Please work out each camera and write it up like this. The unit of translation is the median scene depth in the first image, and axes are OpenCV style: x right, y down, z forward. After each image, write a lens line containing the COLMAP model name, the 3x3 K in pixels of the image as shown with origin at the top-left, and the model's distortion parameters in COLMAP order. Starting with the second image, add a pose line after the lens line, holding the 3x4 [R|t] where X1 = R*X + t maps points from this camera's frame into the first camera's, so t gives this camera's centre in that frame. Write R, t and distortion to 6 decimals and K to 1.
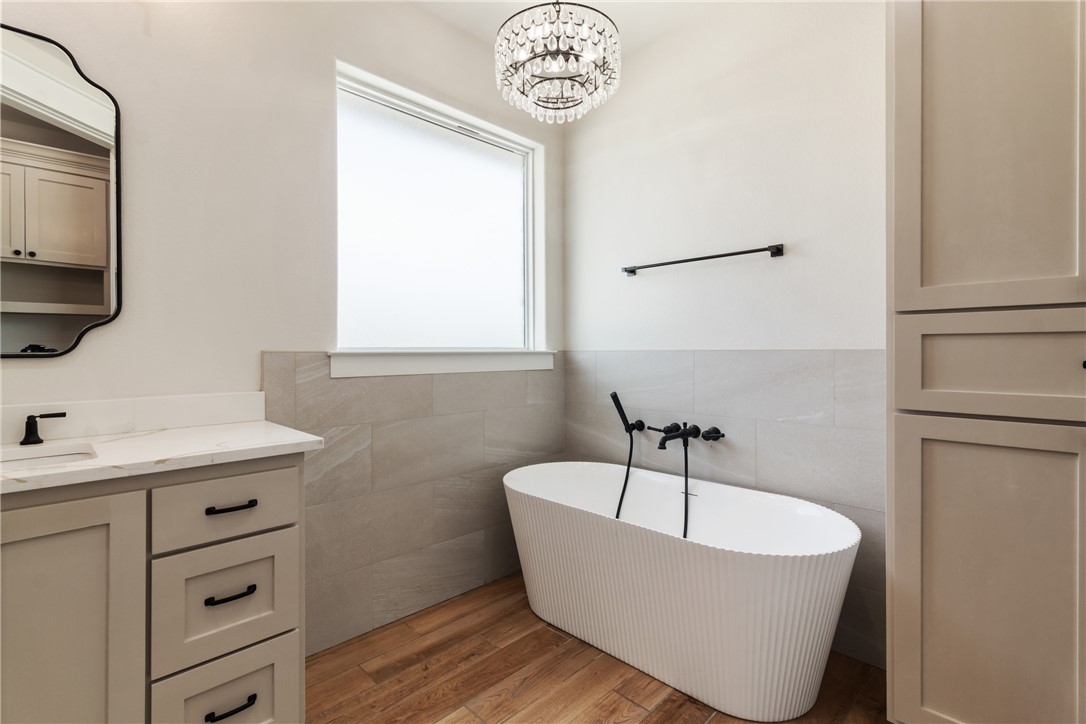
lens RADIAL K [[506.8, 0, 544.1], [0, 506.8, 356.2], [0, 0, 1]] dist [0.004099, 0.000203]
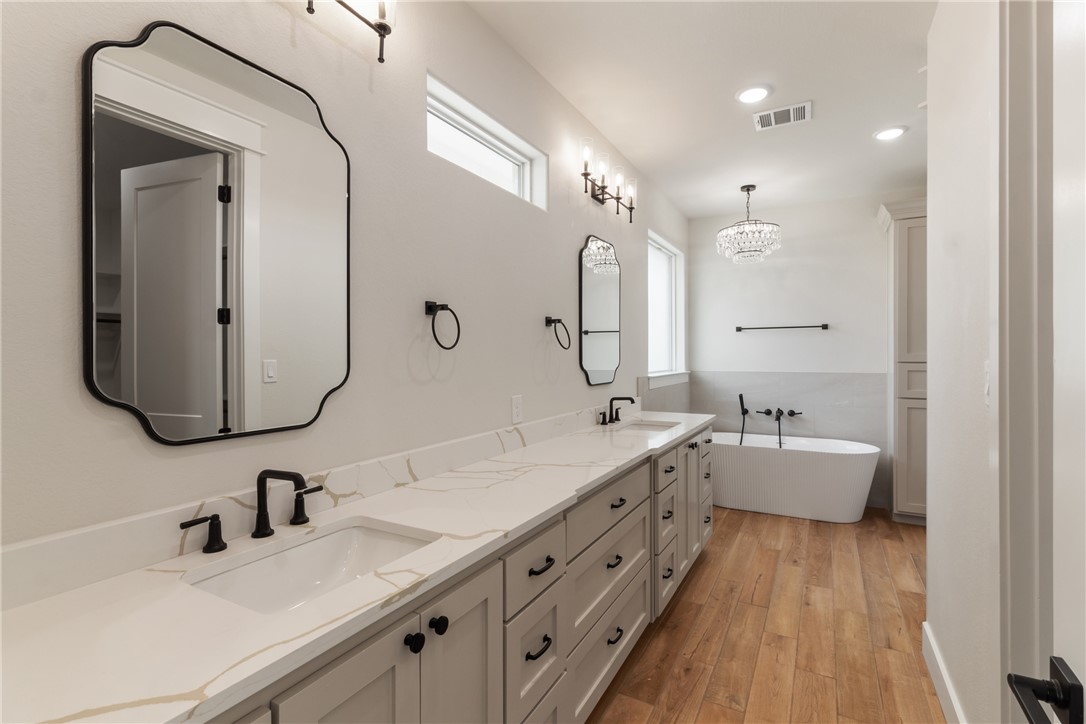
lens RADIAL K [[506.8, 0, 541.4], [0, 506.8, 359.4], [0, 0, 1]] dist [0.004099, 0.000203]
pose [[0.967157, -0.002537, 0.254166, -1.261361], [0.003919, 0.999980, -0.004930, -0.064007], [-0.254148, 0.005764, 0.967148, -0.784149]]
